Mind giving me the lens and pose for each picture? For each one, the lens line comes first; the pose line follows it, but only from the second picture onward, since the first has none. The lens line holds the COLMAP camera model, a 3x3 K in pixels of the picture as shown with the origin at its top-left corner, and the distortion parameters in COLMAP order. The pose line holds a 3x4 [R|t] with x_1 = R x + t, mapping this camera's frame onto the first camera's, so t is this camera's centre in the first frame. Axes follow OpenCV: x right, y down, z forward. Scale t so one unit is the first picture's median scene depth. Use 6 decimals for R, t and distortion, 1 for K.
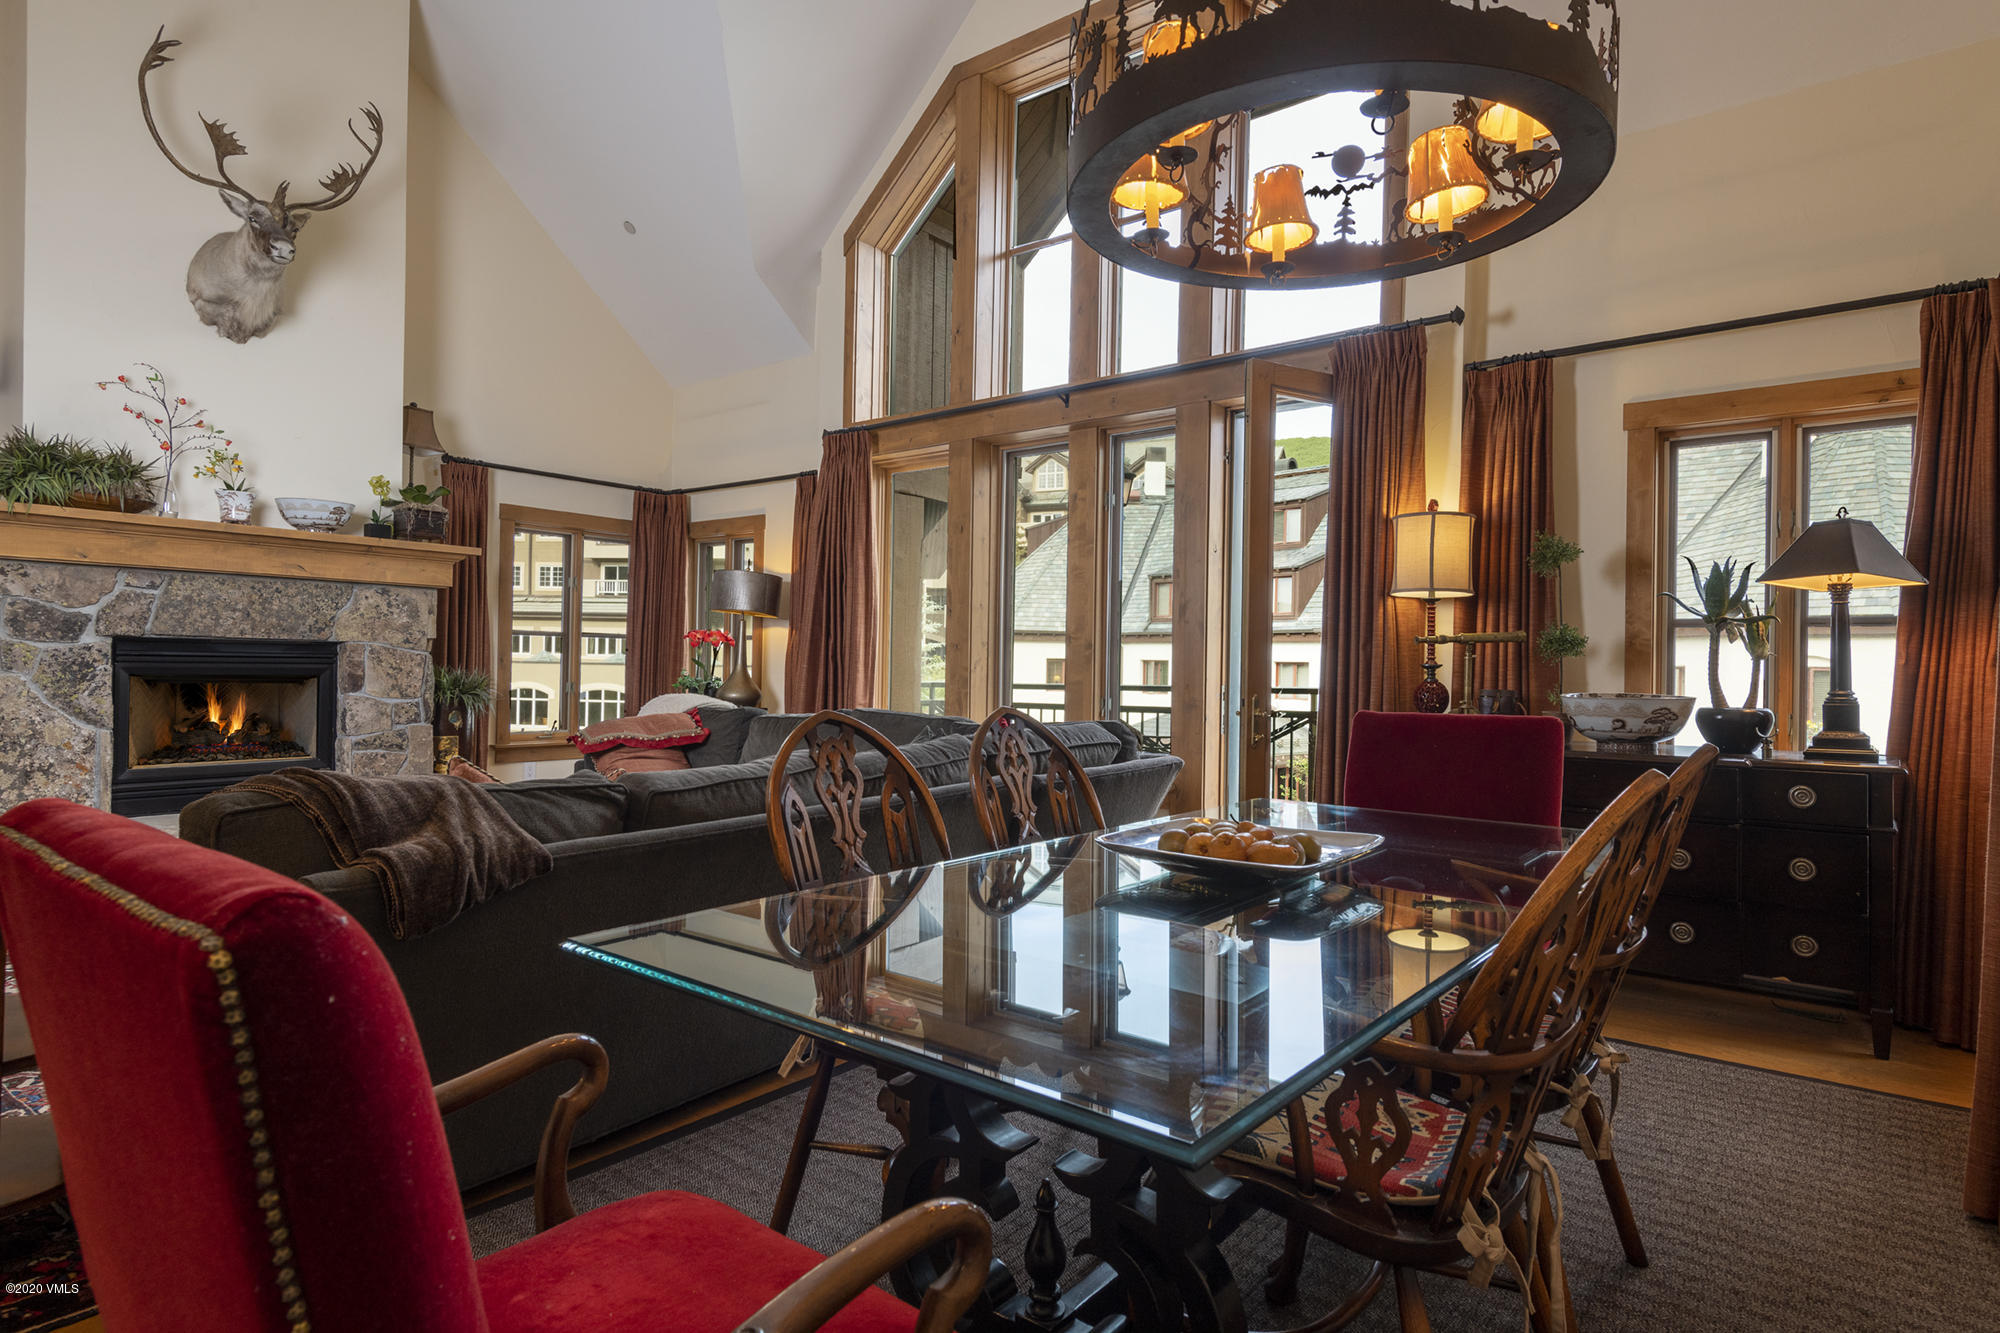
lens RADIAL K [[1089.9, 0, 997.8], [0, 1089.9, 666.8], [0, 0, 1]] dist [-0.000059, -0.001726]
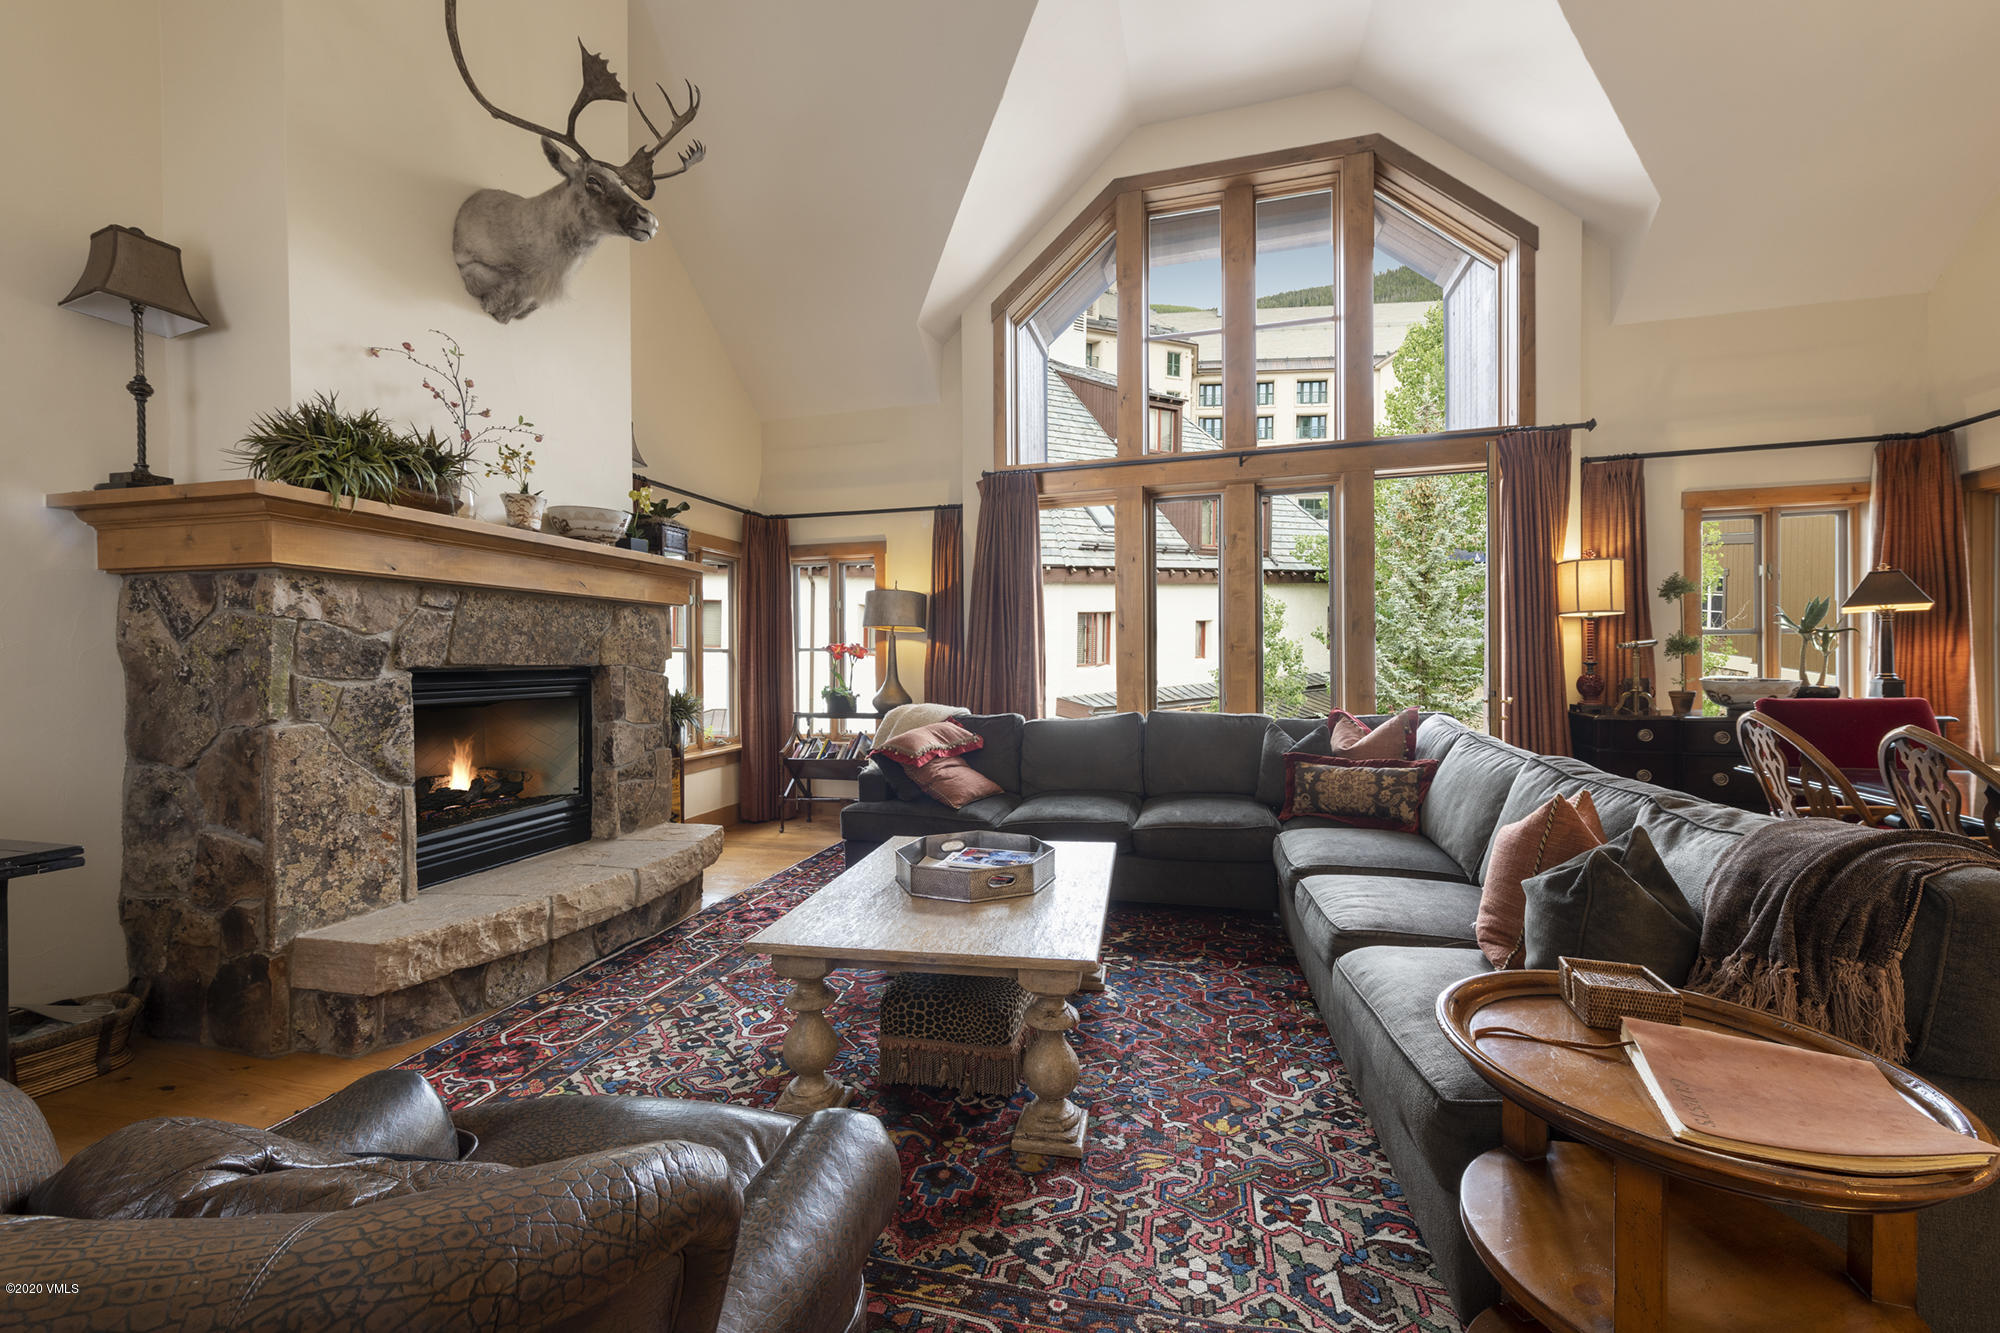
lens RADIAL K [[792.3, 0, 1008.6], [0, 792.3, 665.6], [0, 0, 1]] dist [0.003289, 0.000437]
pose [[0.916608, -0.027706, 0.398827, -0.641665], [0.024219, 0.999612, 0.013779, -0.027766], [-0.399054, -0.002971, 0.916923, 0.288592]]
